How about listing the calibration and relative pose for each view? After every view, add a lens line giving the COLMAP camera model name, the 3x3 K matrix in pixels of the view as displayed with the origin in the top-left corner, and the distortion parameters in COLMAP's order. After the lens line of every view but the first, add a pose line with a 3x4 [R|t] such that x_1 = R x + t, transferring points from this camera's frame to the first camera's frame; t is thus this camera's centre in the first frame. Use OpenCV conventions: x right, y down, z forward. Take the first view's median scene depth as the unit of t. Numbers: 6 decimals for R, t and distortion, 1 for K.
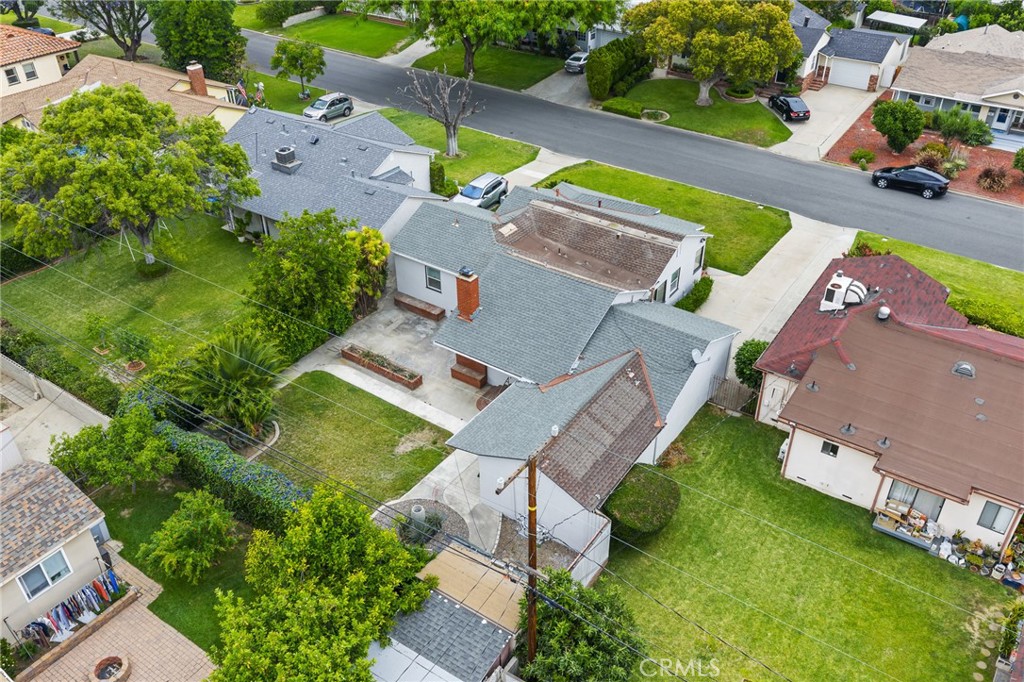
lens RADIAL K [[849.0, 0, 513.7], [0, 849.0, 345.8], [0, 0, 1]] dist [0.013501, -0.018650]
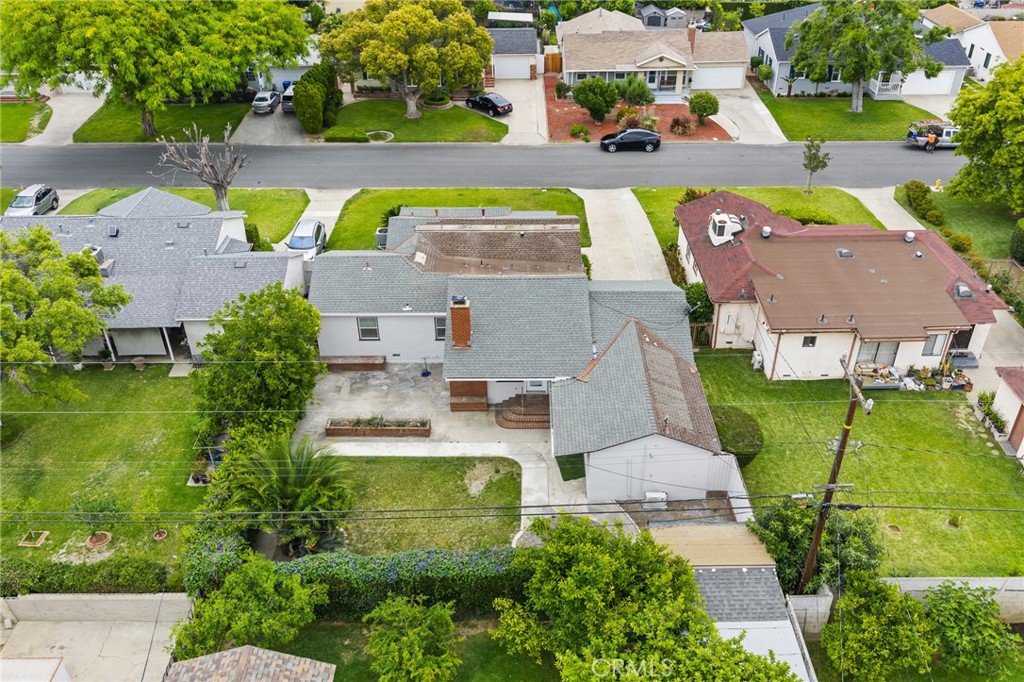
lens RADIAL K [[849.0, 0, 513.7], [0, 849.0, 345.8], [0, 0, 1]] dist [0.013501, -0.018650]
pose [[0.825458, -0.315409, 0.468119, -0.304498], [0.329078, 0.942706, 0.054896, -0.043894], [-0.458614, 0.108733, 0.881958, 0.065732]]
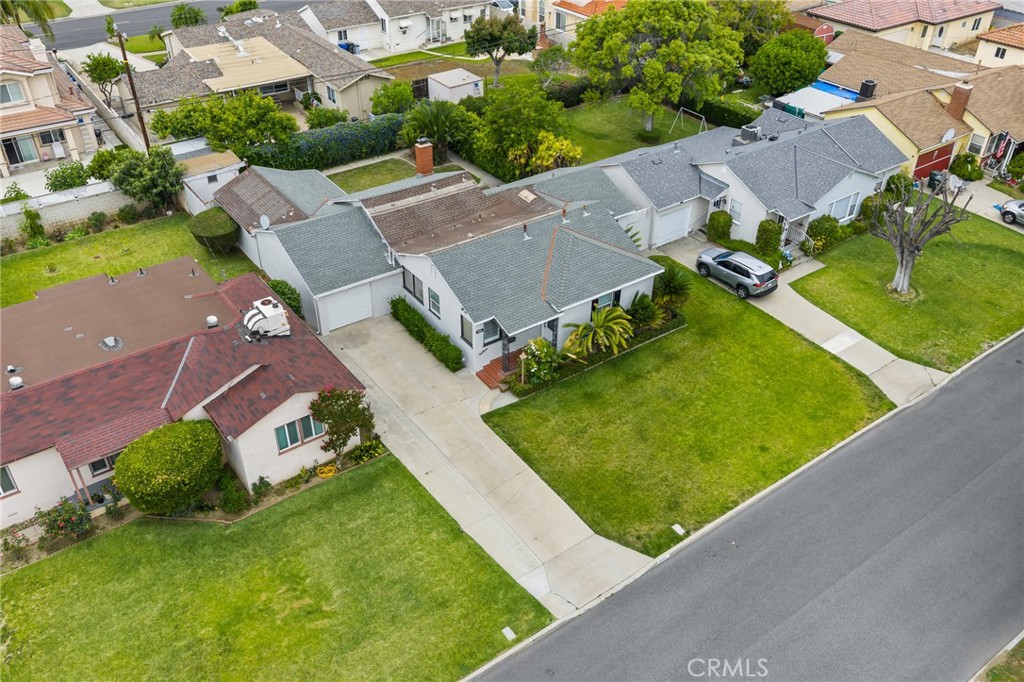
lens RADIAL K [[849.0, 0, 513.7], [0, 849.0, 345.8], [0, 0, 1]] dist [0.013501, -0.018650]
pose [[-0.338540, 0.546422, -0.766038, 0.666790], [-0.543626, 0.550913, 0.633219, -0.509262], [0.768025, 0.630808, 0.110543, 0.730061]]
